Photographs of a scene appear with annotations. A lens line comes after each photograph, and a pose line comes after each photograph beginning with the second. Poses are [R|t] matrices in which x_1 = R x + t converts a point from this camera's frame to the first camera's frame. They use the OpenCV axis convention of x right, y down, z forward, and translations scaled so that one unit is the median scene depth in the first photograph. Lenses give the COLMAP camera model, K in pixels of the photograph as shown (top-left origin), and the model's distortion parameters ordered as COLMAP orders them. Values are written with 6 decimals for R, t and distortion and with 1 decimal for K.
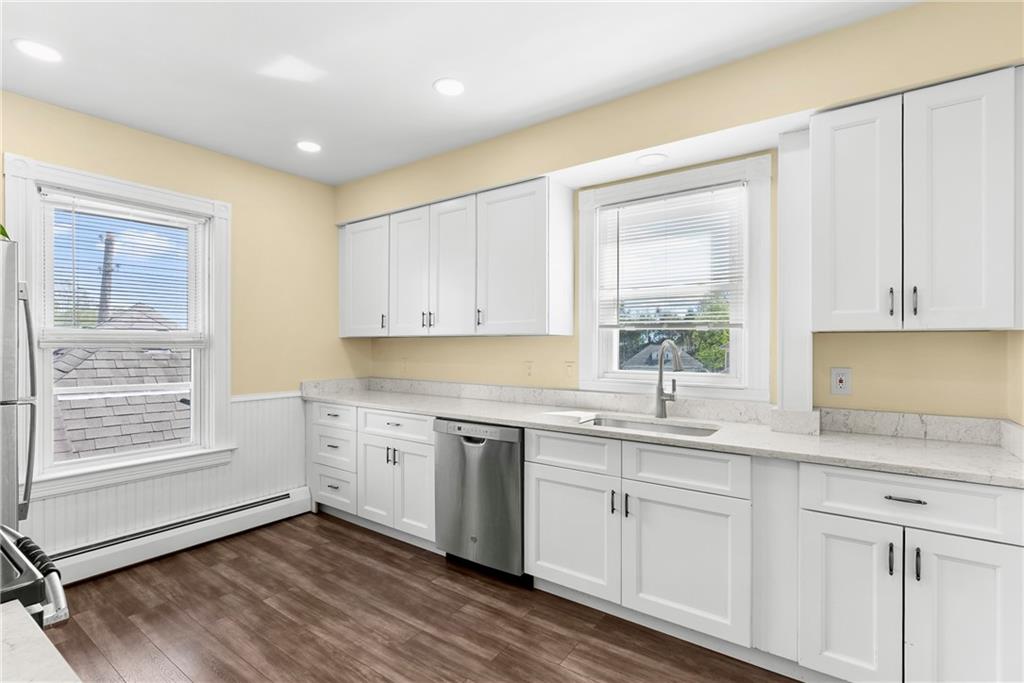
lens RADIAL K [[472.8, 0, 506.0], [0, 472.8, 344.4], [0, 0, 1]] dist [0.002875, -0.000681]
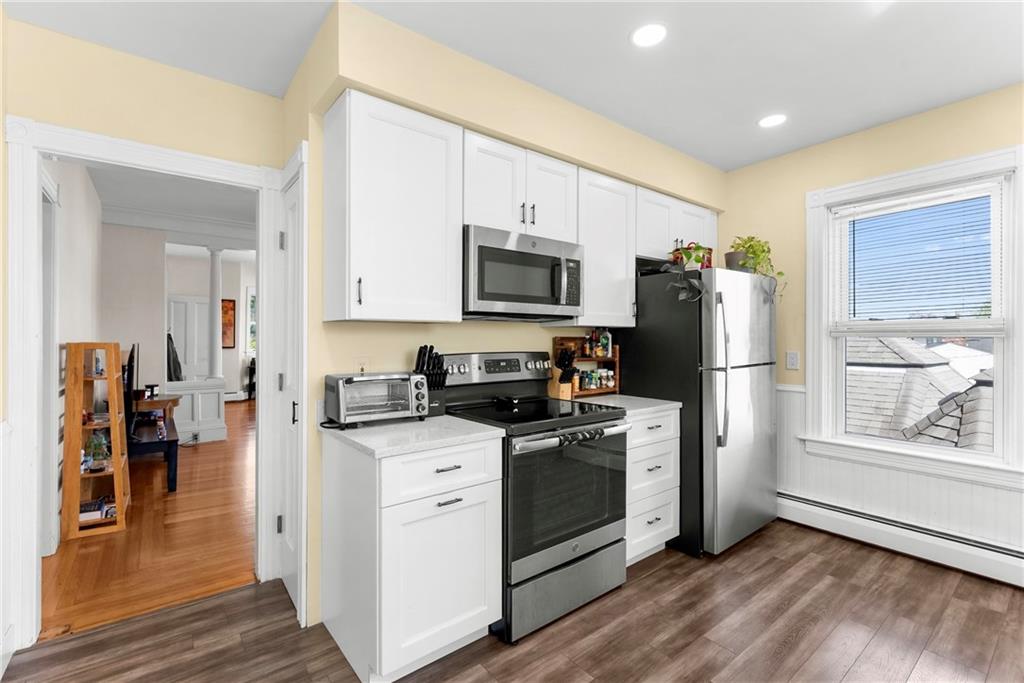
lens RADIAL K [[452.1, 0, 515.8], [0, 452.1, 339.0], [0, 0, 1]] dist [-0.001177, 0.000486]
pose [[-0.262324, -0.003053, -0.964975, 0.338252], [-0.002513, 0.999994, -0.002481, 0.015359], [0.964977, 0.001774, -0.262330, 0.442409]]
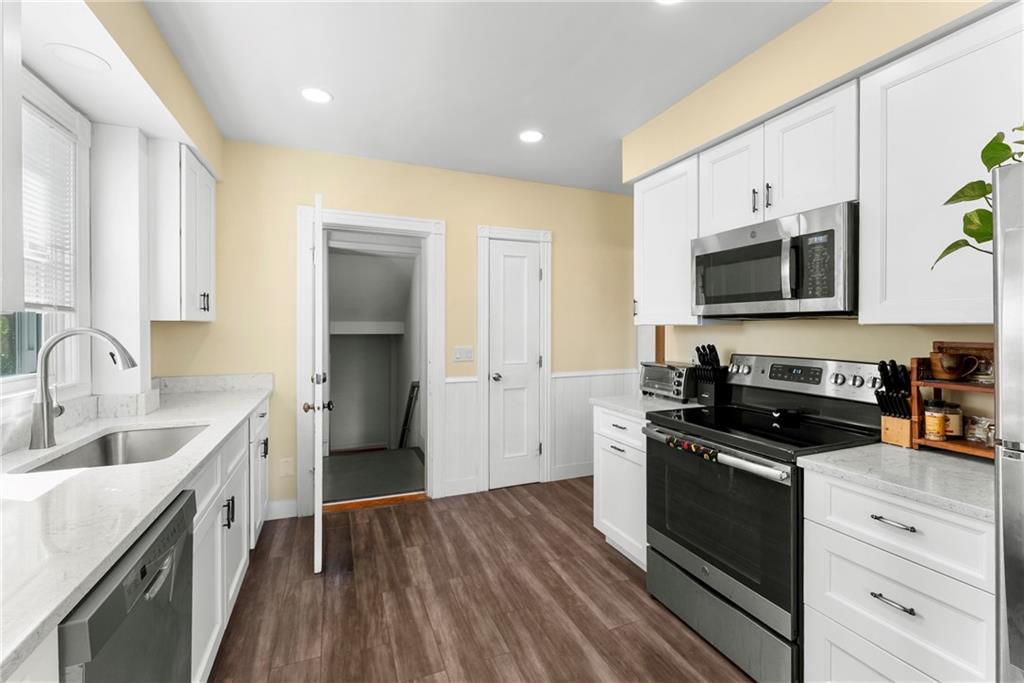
lens RADIAL K [[452.1, 0, 512.2], [0, 452.1, 325.8], [0, 0, 1]] dist [-0.001177, 0.000486]
pose [[-0.851217, -0.004140, 0.524798, -0.464841], [-0.003297, 0.999991, 0.002540, -0.012233], [-0.524804, 0.000432, -0.851223, 1.036445]]
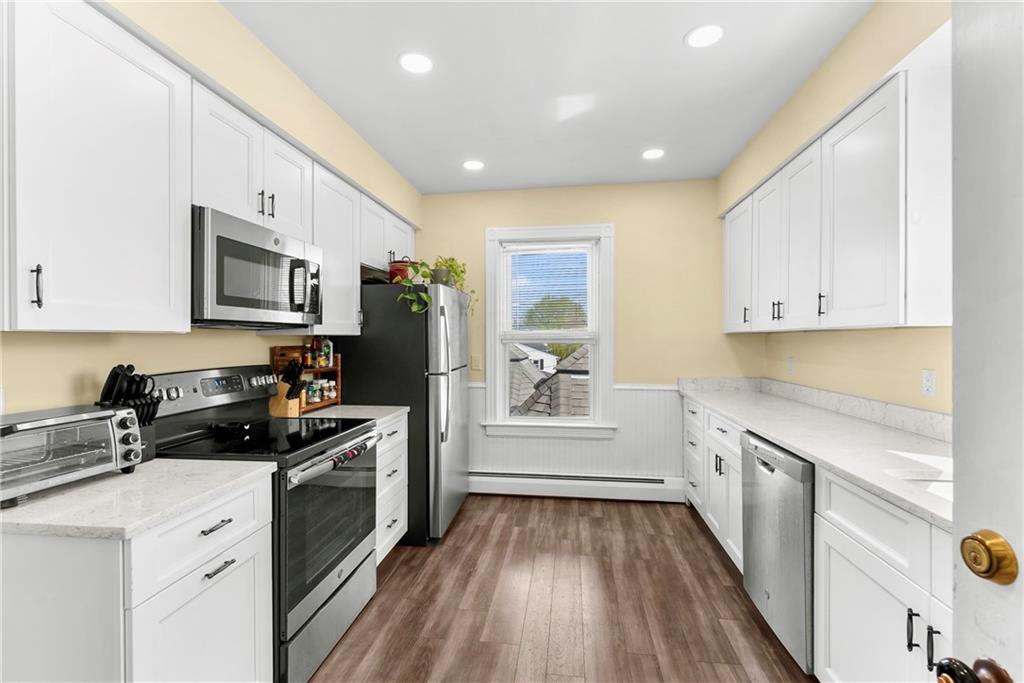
lens RADIAL K [[452.1, 0, 514.8], [0, 452.1, 341.7], [0, 0, 1]] dist [-0.001177, 0.000486]
pose [[0.484986, 0.002482, -0.874518, 0.335651], [0.001743, 0.999991, 0.003805, -0.003421], [0.874520, -0.003370, 0.484977, 0.252214]]
